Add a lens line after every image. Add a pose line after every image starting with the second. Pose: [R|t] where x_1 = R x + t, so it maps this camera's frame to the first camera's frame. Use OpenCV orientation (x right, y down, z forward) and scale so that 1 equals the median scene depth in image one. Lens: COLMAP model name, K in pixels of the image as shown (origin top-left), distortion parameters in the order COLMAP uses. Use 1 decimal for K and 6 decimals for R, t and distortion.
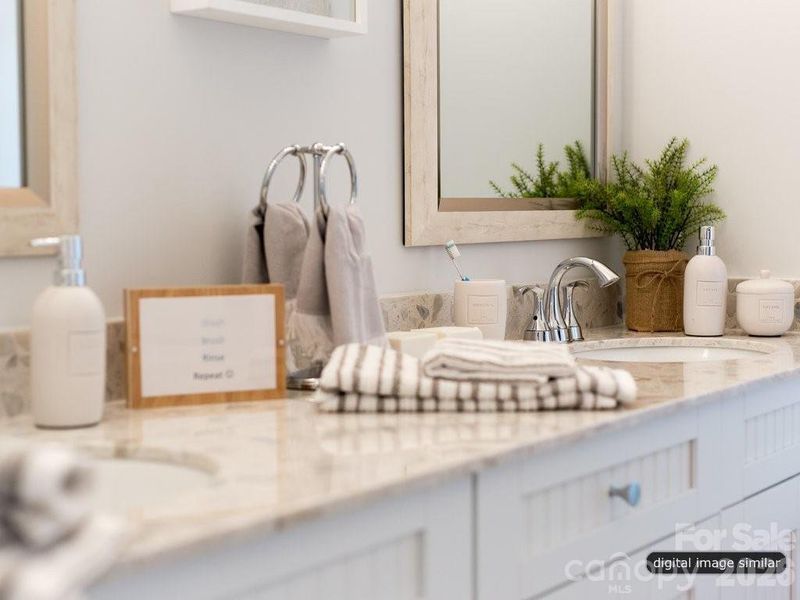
lens RADIAL K [[1283.2, 0, 400.0], [0, 1283.2, 300.0], [0, 0, 1]] dist [-0.000496, -0.000962]
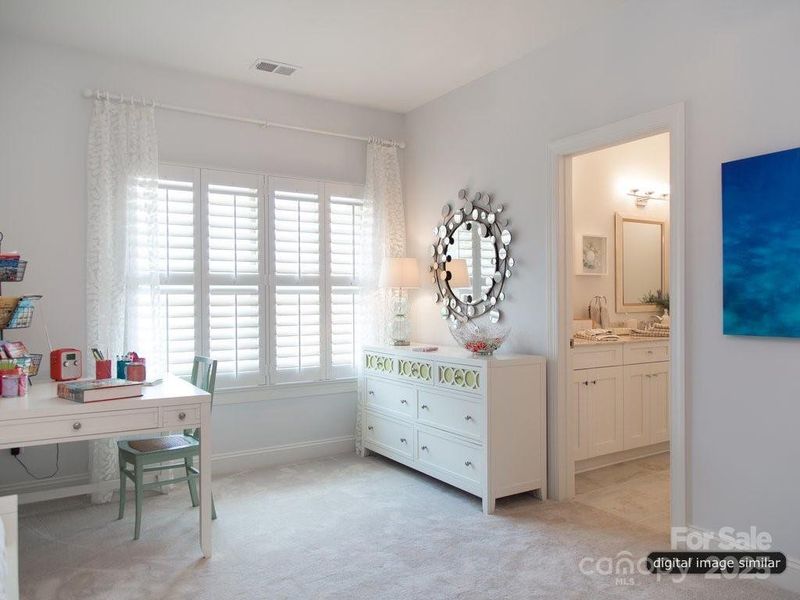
lens RADIAL K [[590.7, 0, 400.0], [0, 590.7, 300.0], [0, 0, 1]] dist [0.005361, -0.000079]
pose [[0.932711, 0.002503, -0.360617, 0.057725], [-0.024364, 0.998129, -0.056087, 0.071783], [0.359801, 0.061099, 0.931026, -1.778977]]
